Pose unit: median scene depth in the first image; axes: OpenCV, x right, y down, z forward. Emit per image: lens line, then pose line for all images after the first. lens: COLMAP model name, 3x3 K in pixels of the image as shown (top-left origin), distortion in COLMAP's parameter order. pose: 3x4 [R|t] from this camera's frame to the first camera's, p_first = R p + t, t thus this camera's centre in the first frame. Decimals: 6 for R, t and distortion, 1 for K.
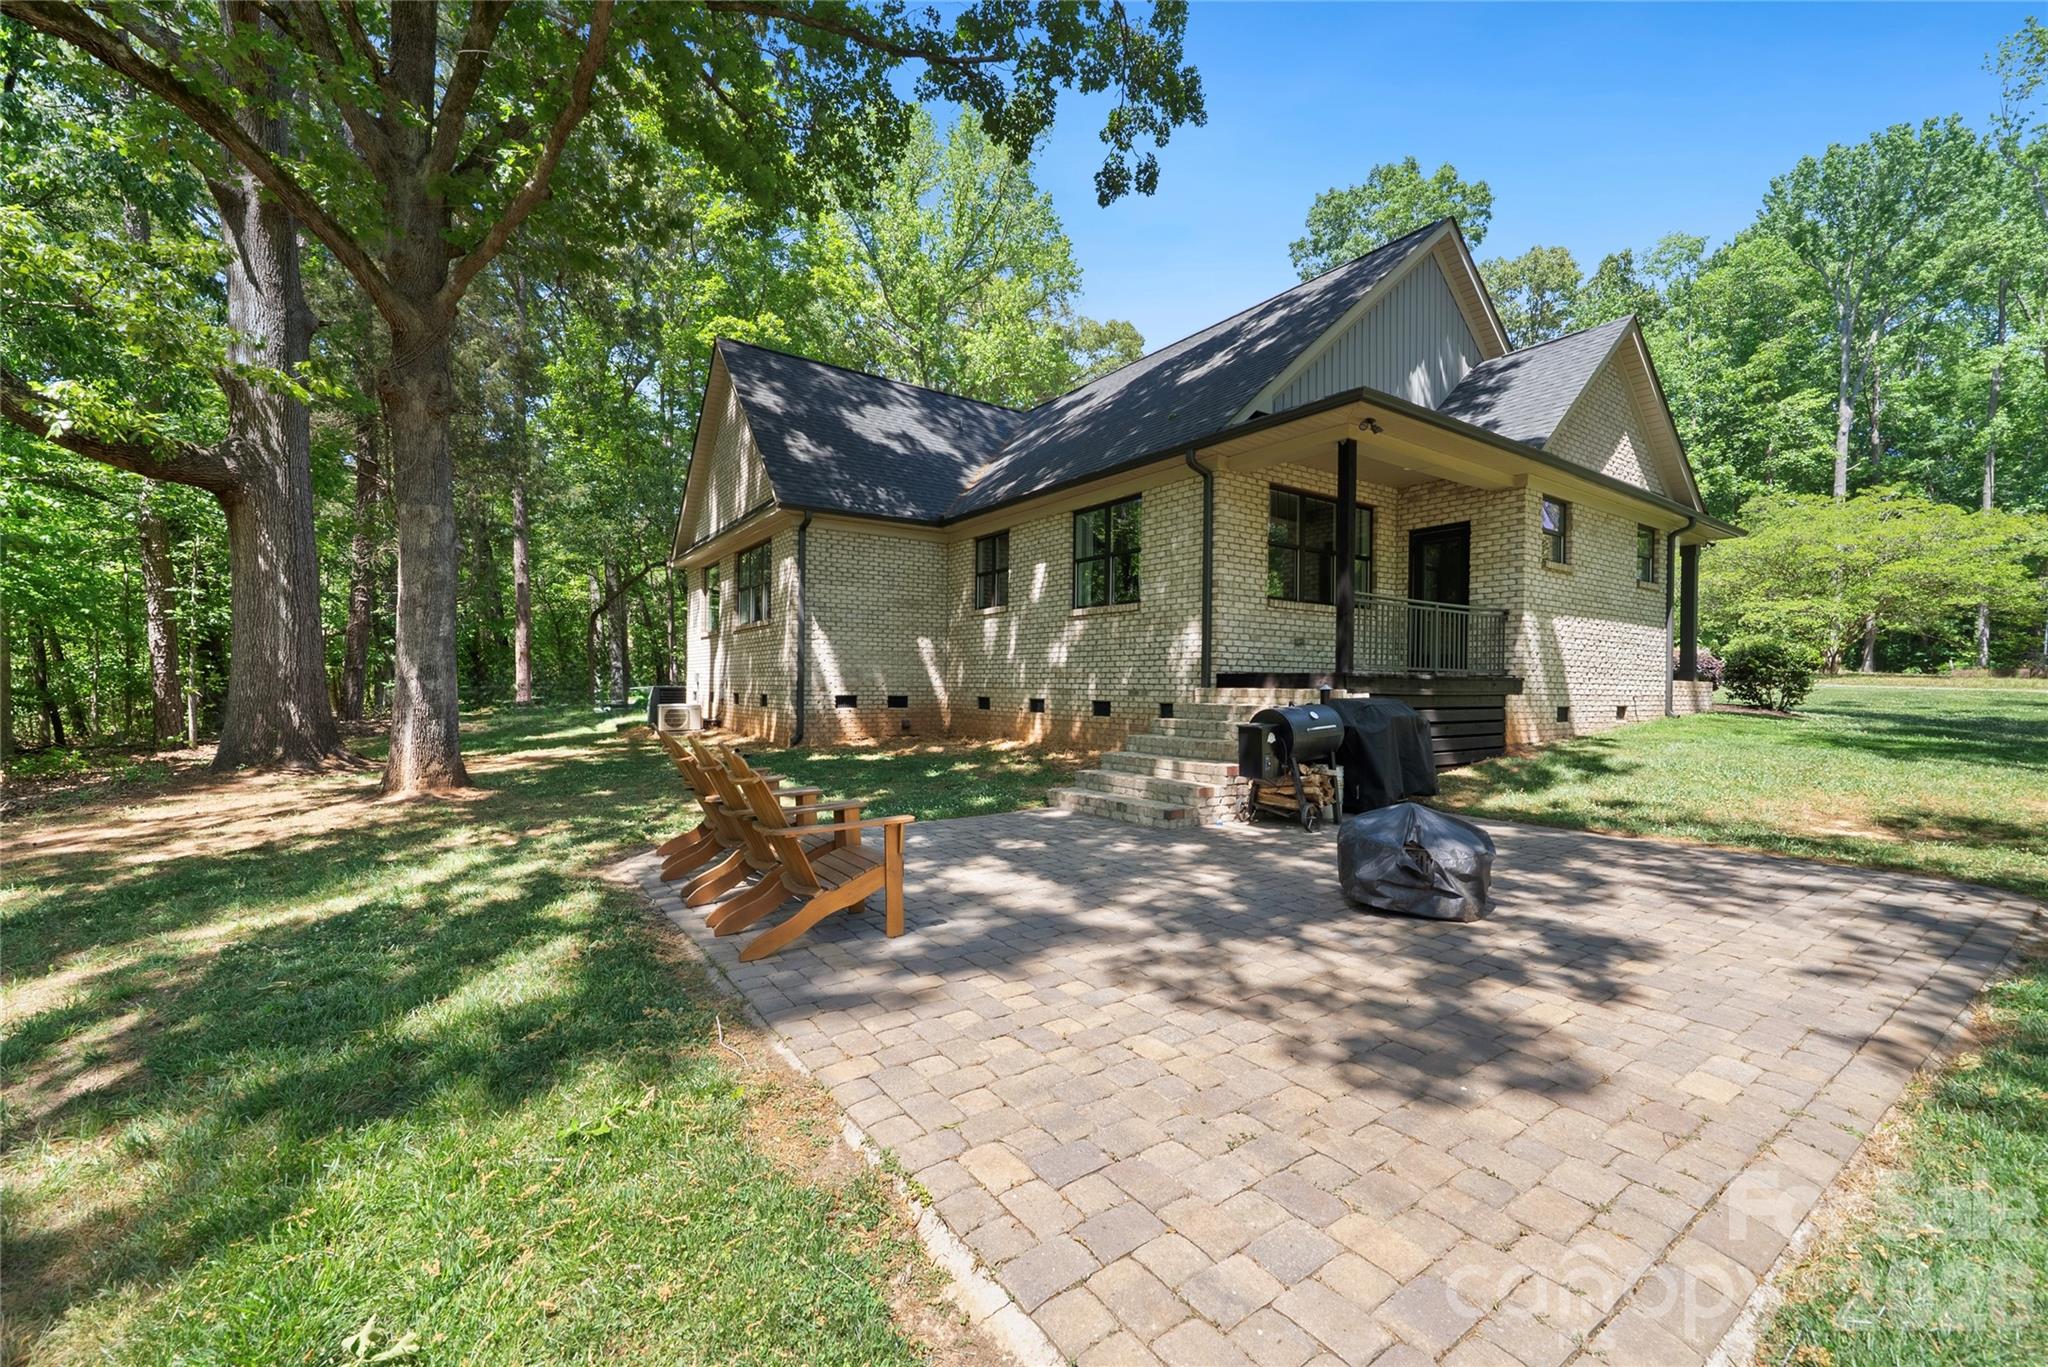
lens RADIAL K [[848.5, 0, 1022.2], [0, 848.5, 684.8], [0, 0, 1]] dist [-0.003398, -0.000182]
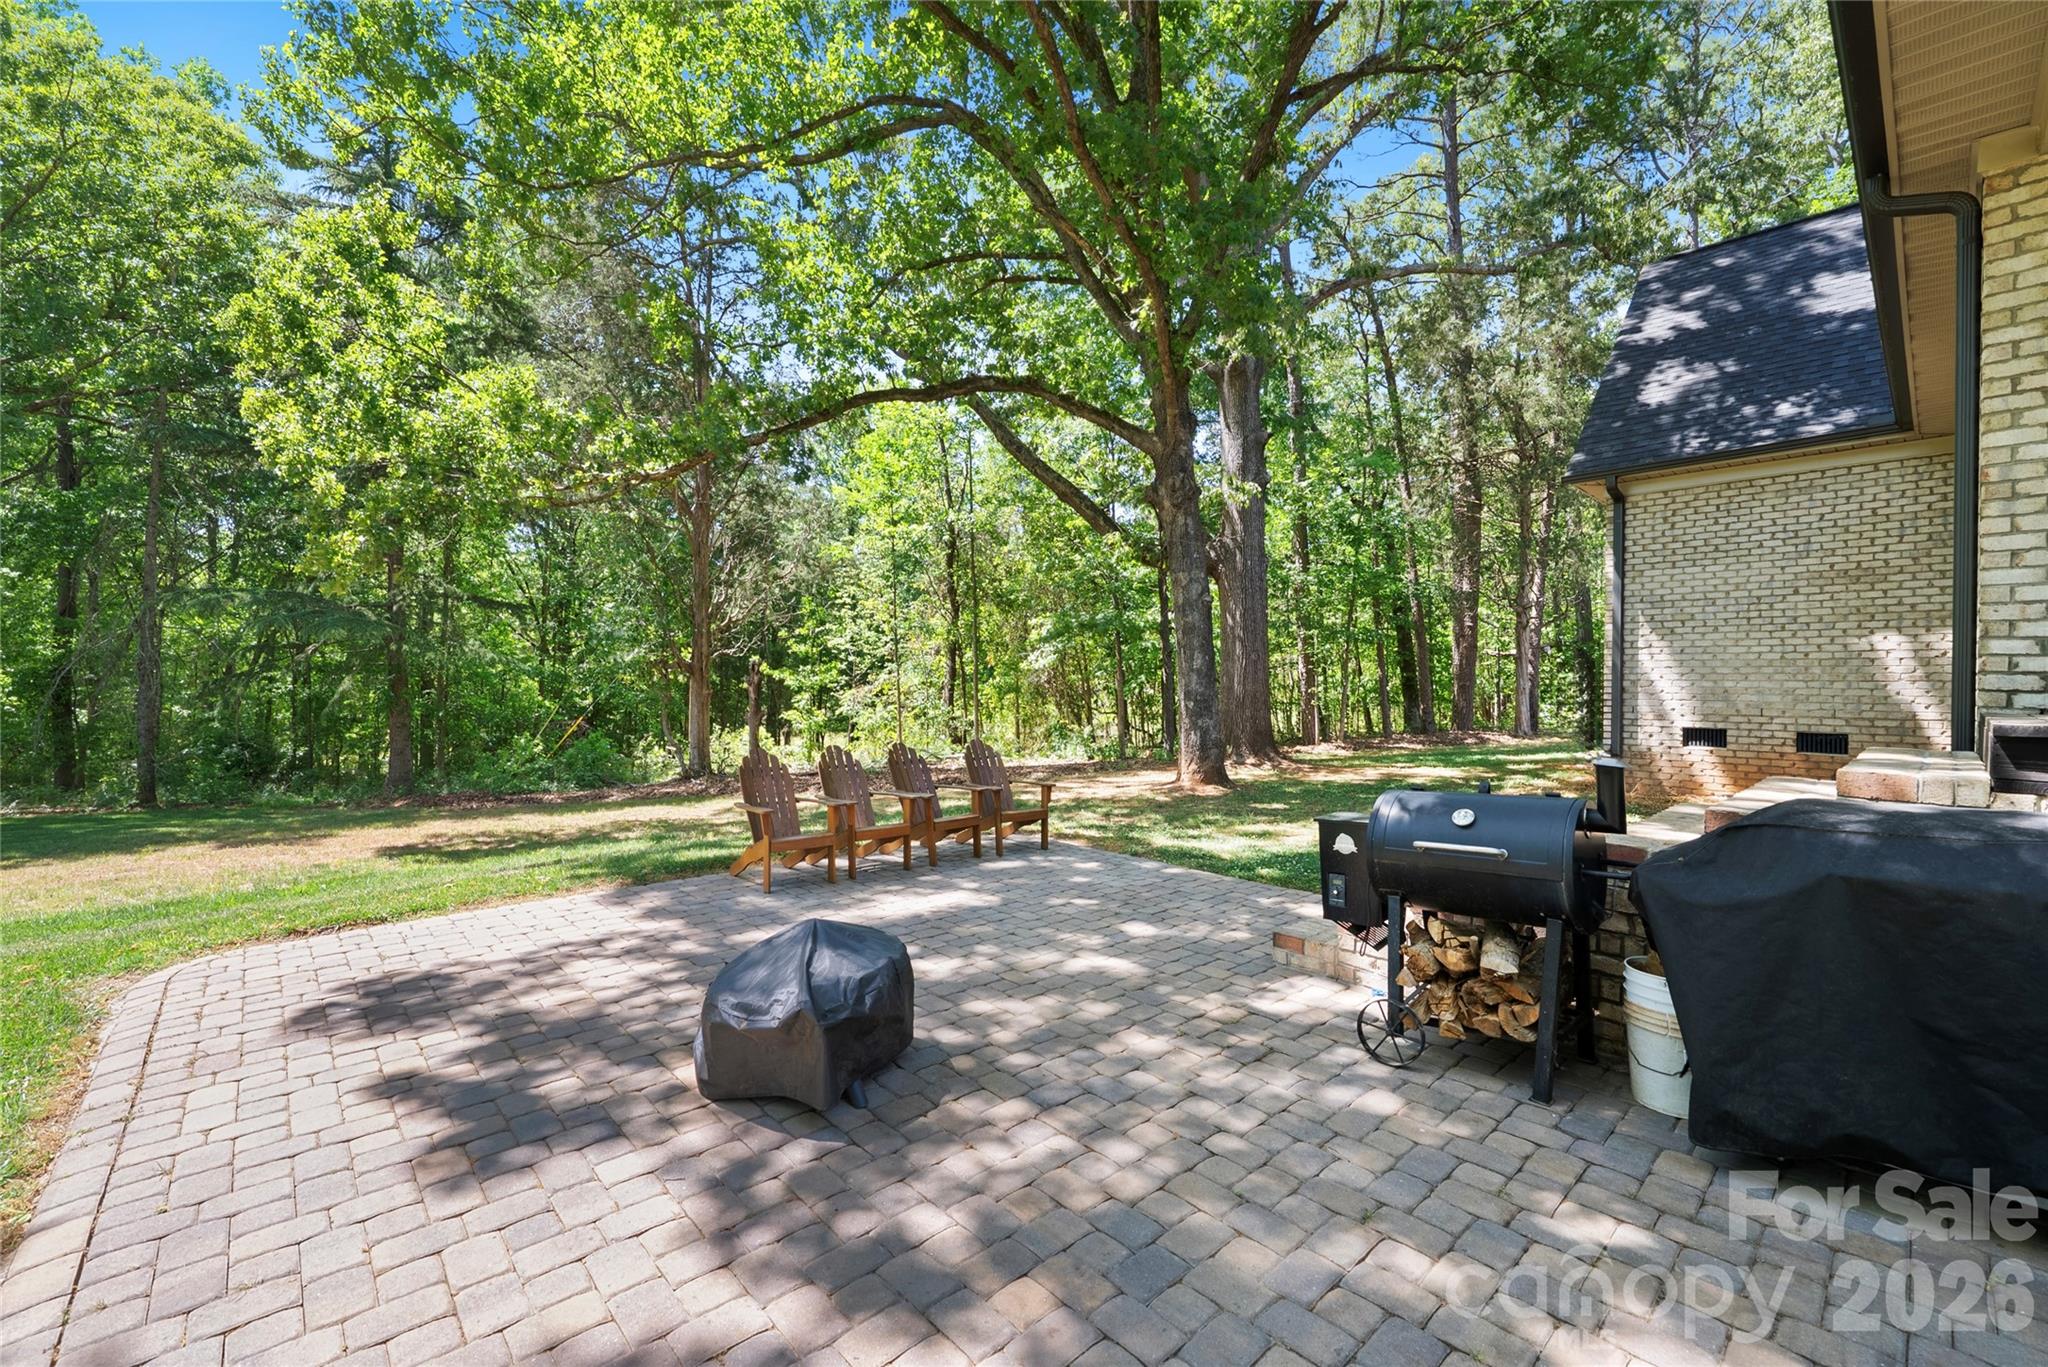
lens RADIAL K [[848.5, 0, 1023.1], [0, 848.5, 688.4], [0, 0, 1]] dist [-0.003398, -0.000182]
pose [[0.095951, -0.001188, -0.995385, 1.630590], [-0.001621, 0.999998, -0.001350, -0.068137], [0.995385, 0.001743, 0.095949, 1.546697]]
